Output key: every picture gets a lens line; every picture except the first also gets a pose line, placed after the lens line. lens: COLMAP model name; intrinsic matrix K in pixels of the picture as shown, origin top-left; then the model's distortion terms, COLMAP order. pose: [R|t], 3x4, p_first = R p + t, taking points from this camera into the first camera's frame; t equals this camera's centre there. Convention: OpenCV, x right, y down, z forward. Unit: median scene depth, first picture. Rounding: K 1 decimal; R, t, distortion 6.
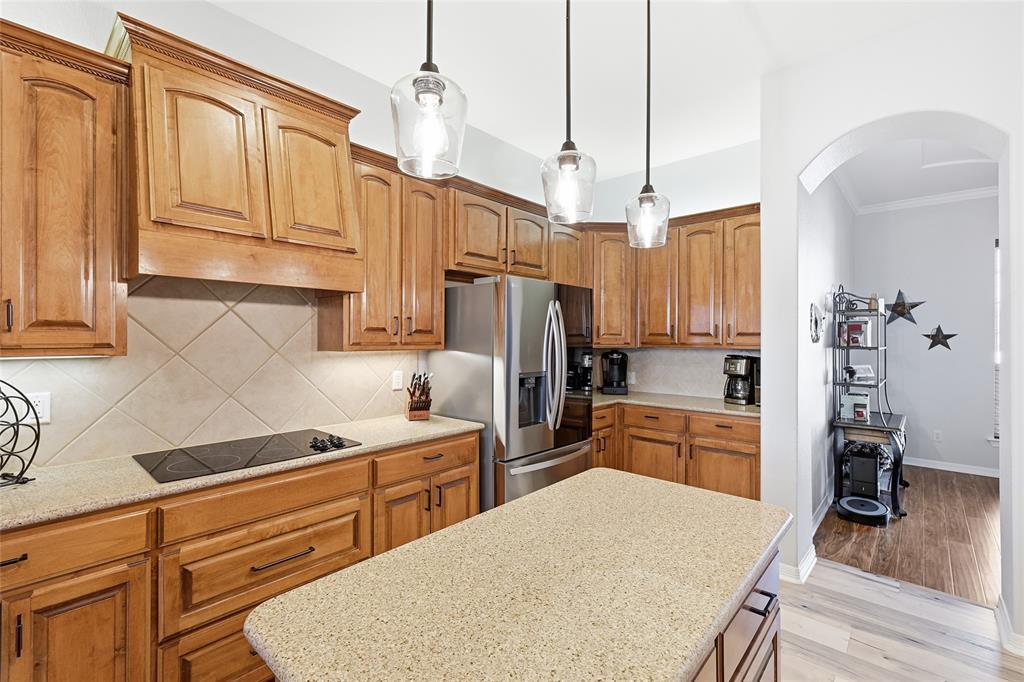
lens RADIAL K [[459.1, 0, 519.0], [0, 459.1, 335.7], [0, 0, 1]] dist [0.013864, -0.000131]
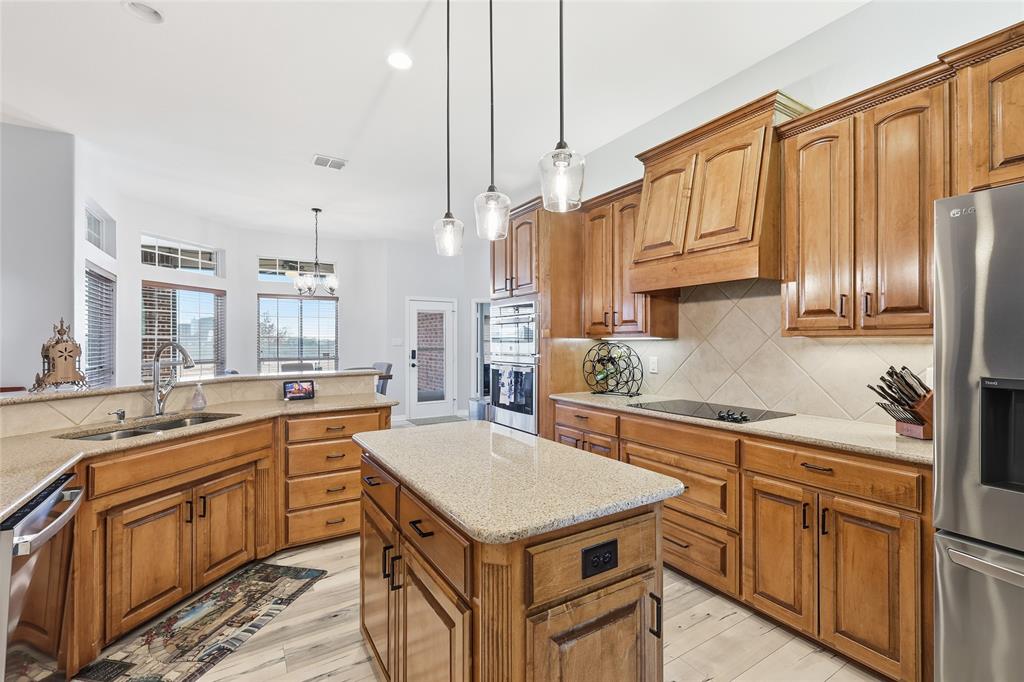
lens RADIAL K [[459.1, 0, 502.1], [0, 459.1, 341.0], [0, 0, 1]] dist [0.013864, -0.000131]
pose [[-0.308632, -0.003070, -0.951177, 0.829173], [0.005531, 0.999972, -0.005022, 0.049507], [0.951166, -0.006811, -0.308606, 0.807282]]
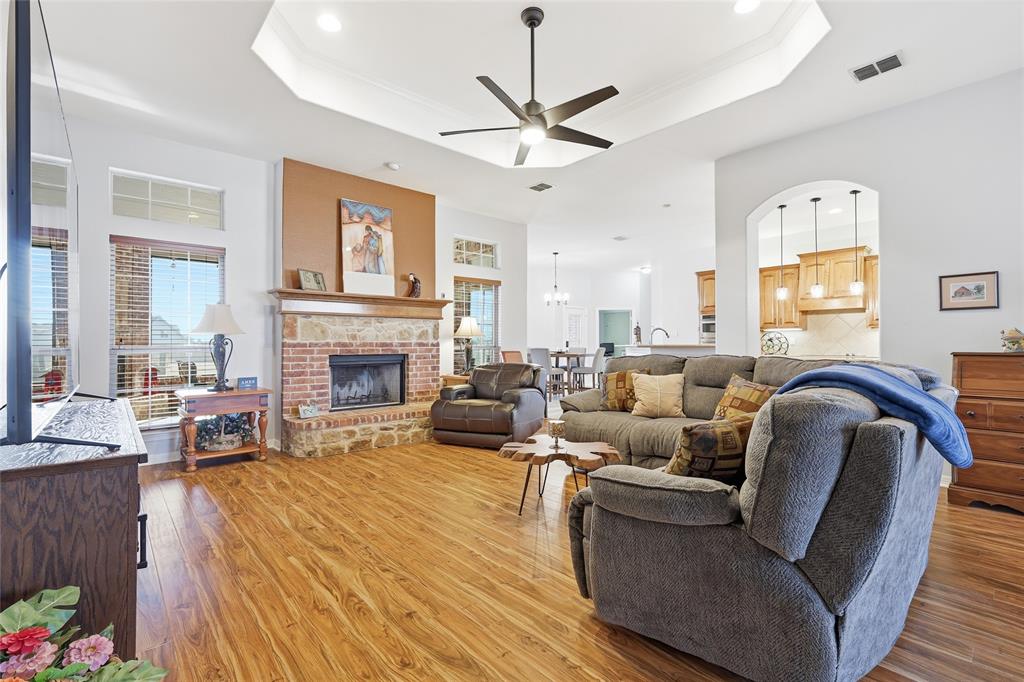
lens RADIAL K [[459.1, 0, 514.8], [0, 459.1, 340.4], [0, 0, 1]] dist [0.013864, -0.000131]
pose [[-0.125773, -0.010817, -0.992000, 3.073609], [0.002011, 0.999936, -0.011159, 0.156436], [0.992057, -0.003398, -0.125743, -0.916602]]
